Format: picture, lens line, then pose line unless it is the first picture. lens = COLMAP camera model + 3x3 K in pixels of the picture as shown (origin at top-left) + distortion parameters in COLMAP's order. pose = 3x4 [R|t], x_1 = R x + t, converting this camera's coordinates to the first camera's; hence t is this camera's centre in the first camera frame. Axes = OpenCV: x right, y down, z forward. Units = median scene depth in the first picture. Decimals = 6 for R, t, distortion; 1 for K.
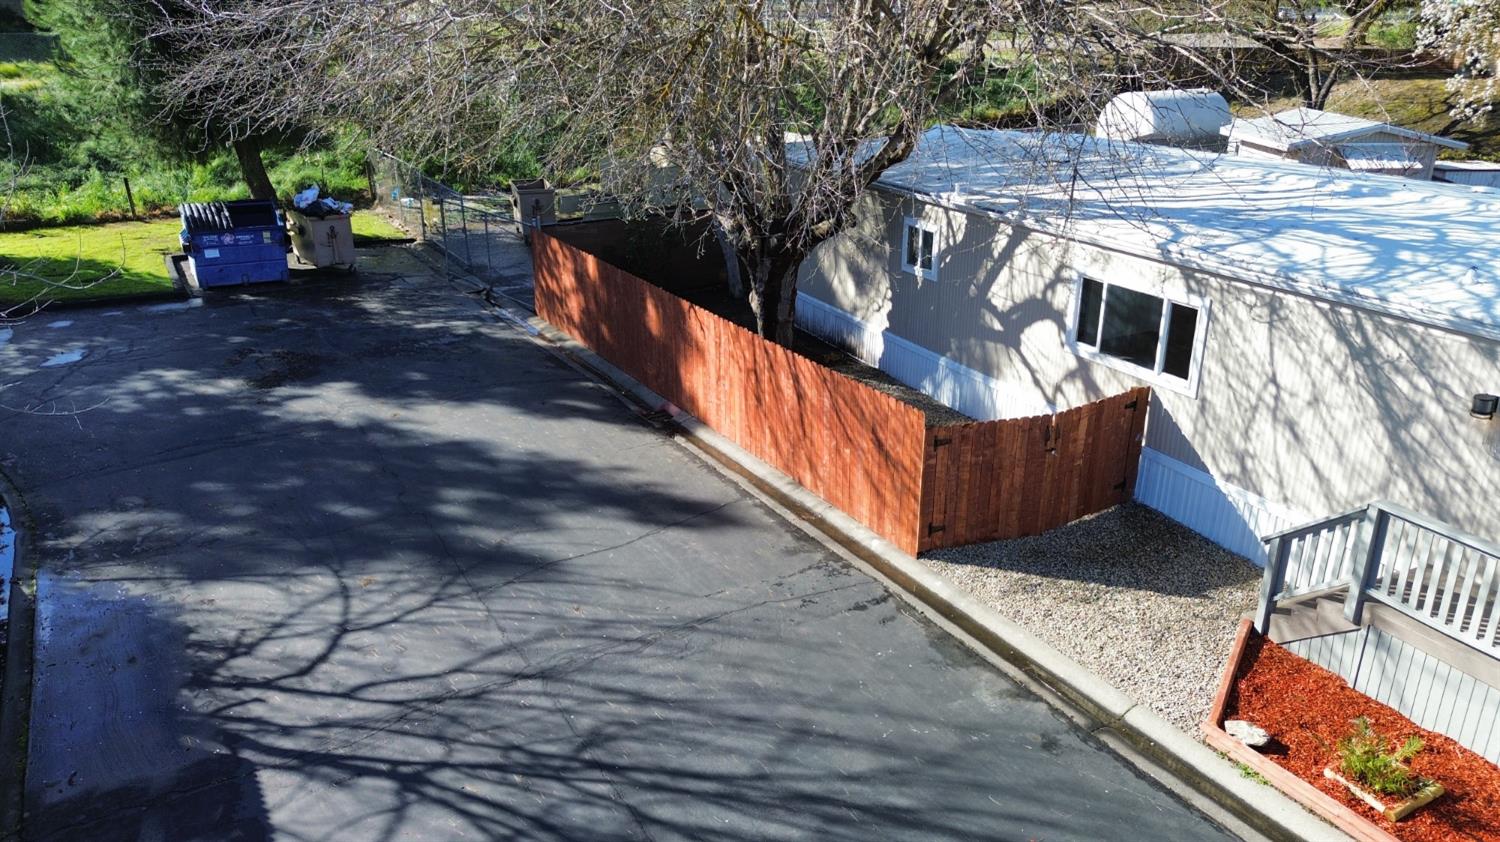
lens RADIAL K [[1050.7, 0, 765.7], [0, 1050.7, 423.6], [0, 0, 1]] dist [0.046772, -0.008574]
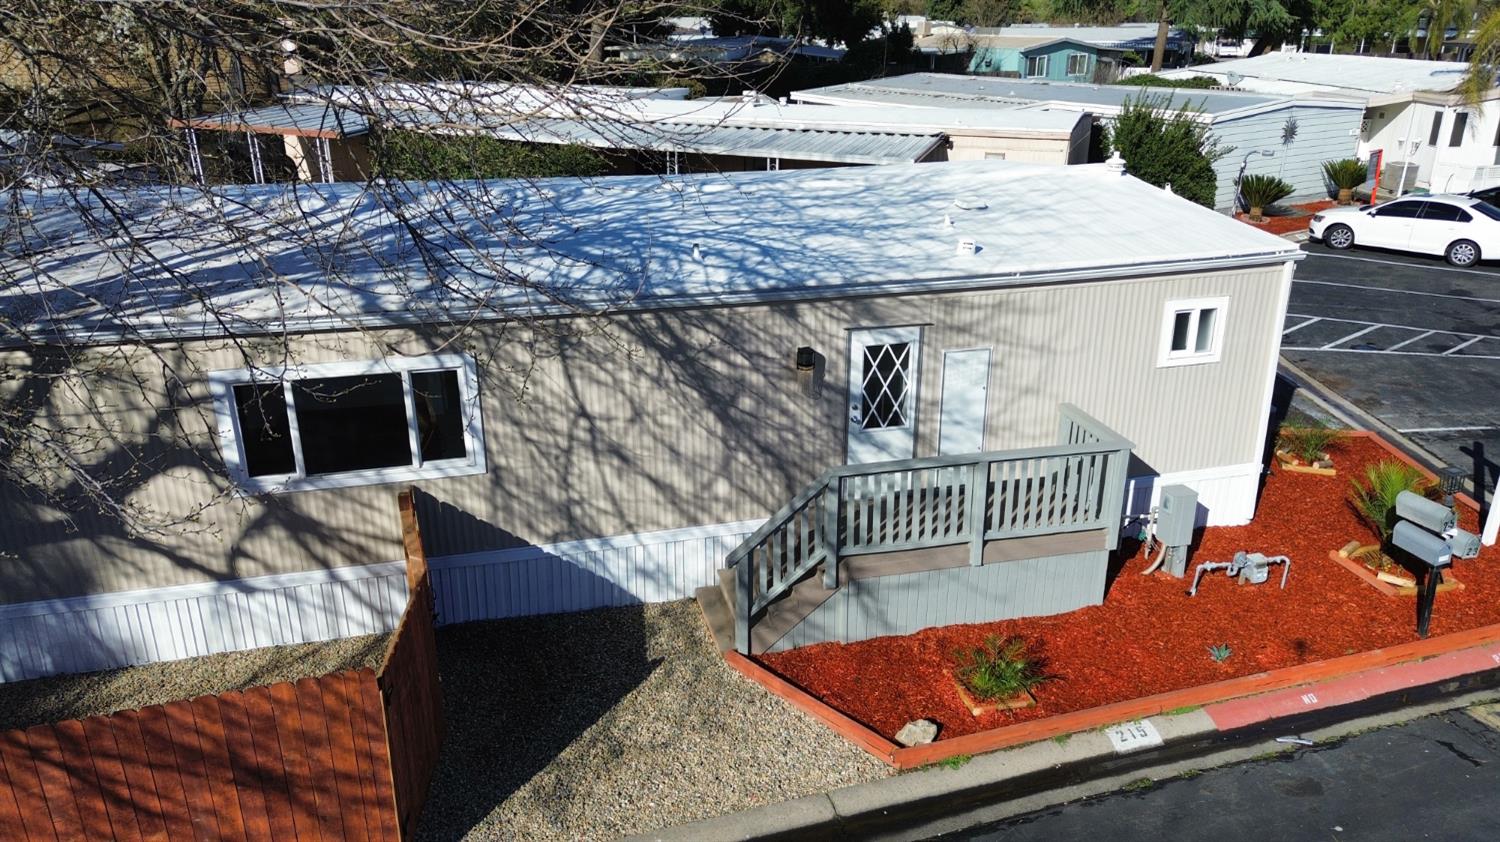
lens RADIAL K [[1050.7, 0, 740.0], [0, 1050.7, 418.8], [0, 0, 1]] dist [0.046772, -0.008574]
pose [[0.236153, -0.347595, 0.907419, -0.265995], [0.351942, 0.901026, 0.253554, -0.197749], [-0.905742, 0.259481, 0.335113, 0.548134]]
